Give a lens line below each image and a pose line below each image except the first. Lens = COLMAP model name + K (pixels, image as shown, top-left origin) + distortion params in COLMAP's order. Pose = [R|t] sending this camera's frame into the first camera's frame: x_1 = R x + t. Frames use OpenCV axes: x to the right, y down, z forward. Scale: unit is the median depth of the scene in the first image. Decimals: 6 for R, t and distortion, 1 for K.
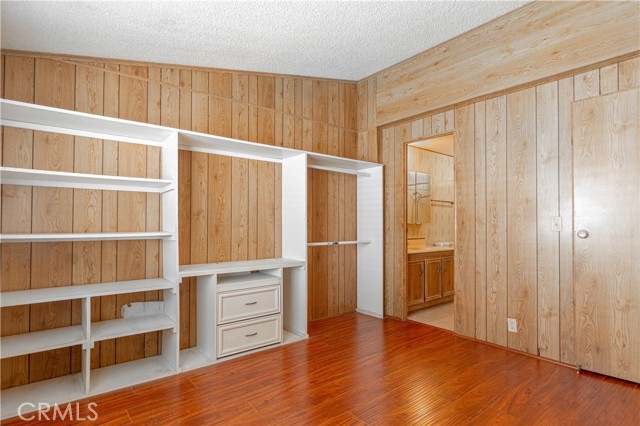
lens RADIAL K [[333.3, 0, 313.2], [0, 333.3, 216.6], [0, 0, 1]] dist [-0.007184, -0.000395]
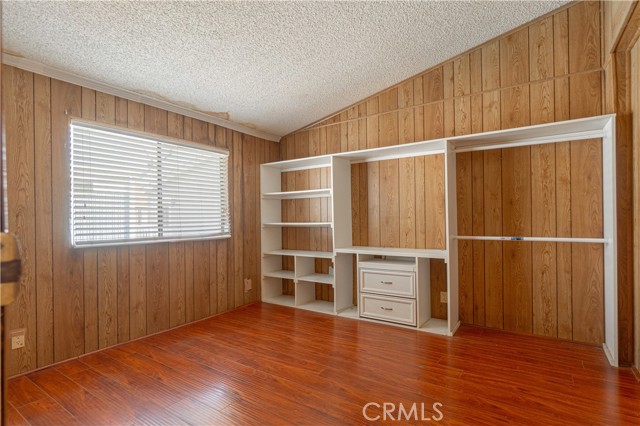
lens RADIAL K [[333.3, 0, 313.2], [0, 333.3, 216.6], [0, 0, 1]] dist [-0.007184, -0.000395]
pose [[0.275008, -0.010723, -0.961382, 0.770389], [0.033553, 0.999436, -0.001549, 0.015322], [0.960856, -0.031832, 0.275212, 0.371579]]
